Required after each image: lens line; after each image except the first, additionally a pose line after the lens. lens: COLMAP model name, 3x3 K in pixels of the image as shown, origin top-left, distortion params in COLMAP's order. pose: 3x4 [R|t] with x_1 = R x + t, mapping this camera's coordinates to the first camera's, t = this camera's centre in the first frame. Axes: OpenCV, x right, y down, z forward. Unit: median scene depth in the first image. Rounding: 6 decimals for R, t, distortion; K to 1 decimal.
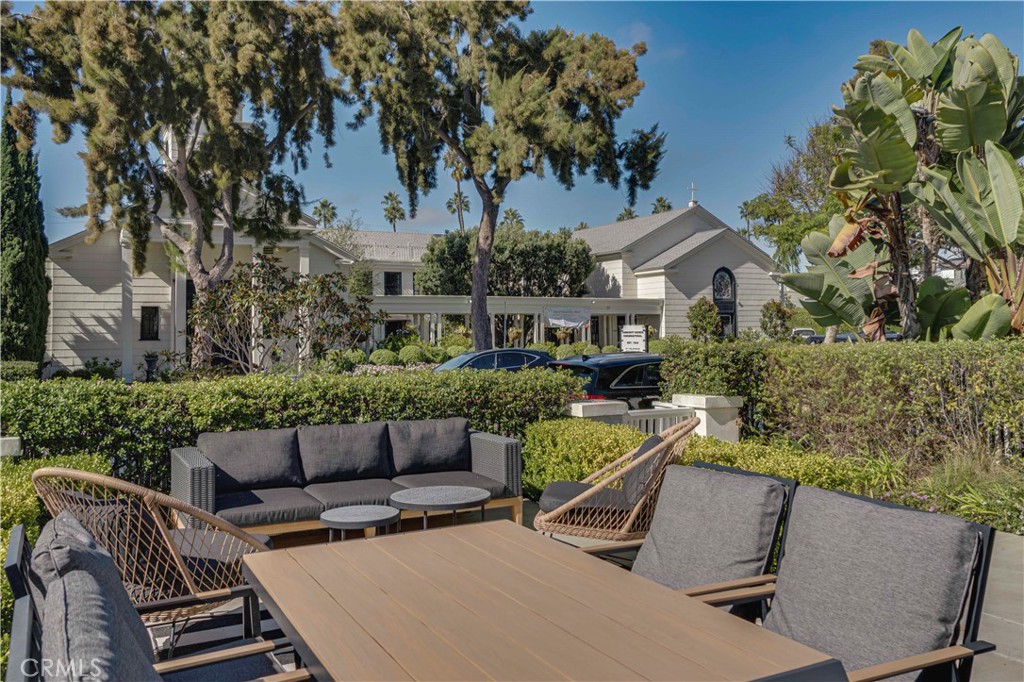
lens RADIAL K [[836.5, 0, 506.4], [0, 836.5, 310.8], [0, 0, 1]] dist [0.009687, 0.001929]
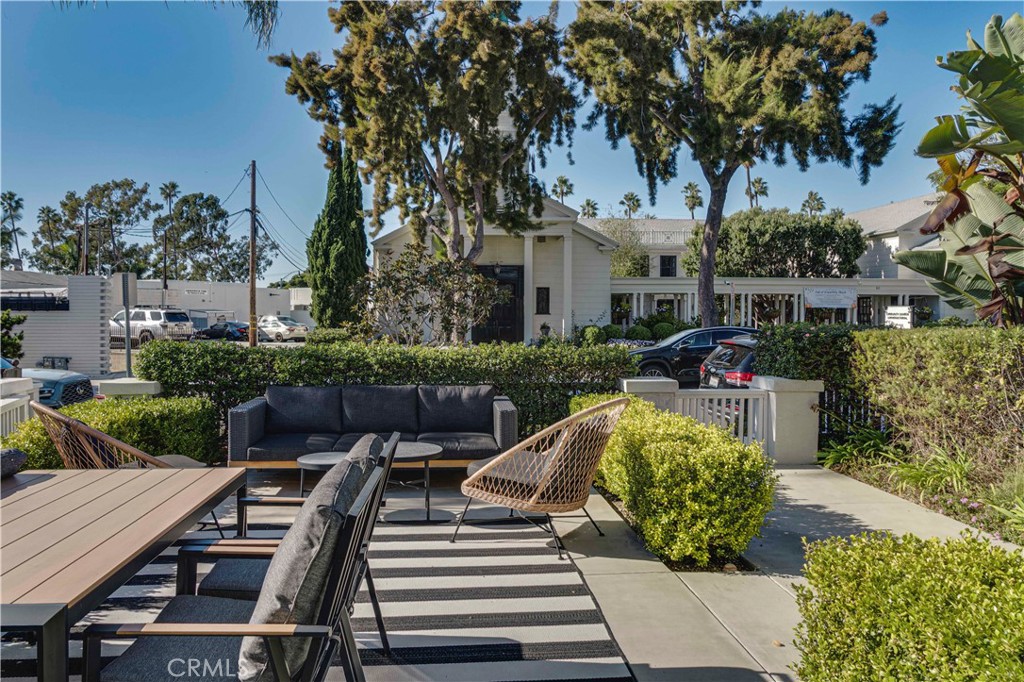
lens RADIAL K [[734.8, 0, 476.7], [0, 734.8, 335.7], [0, 0, 1]] dist [-0.023783, -0.000170]
pose [[0.905653, 0.027752, -0.423111, 0.105752], [-0.001867, 0.998107, 0.061469, -0.000031], [0.424016, -0.054880, 0.903990, 0.031157]]
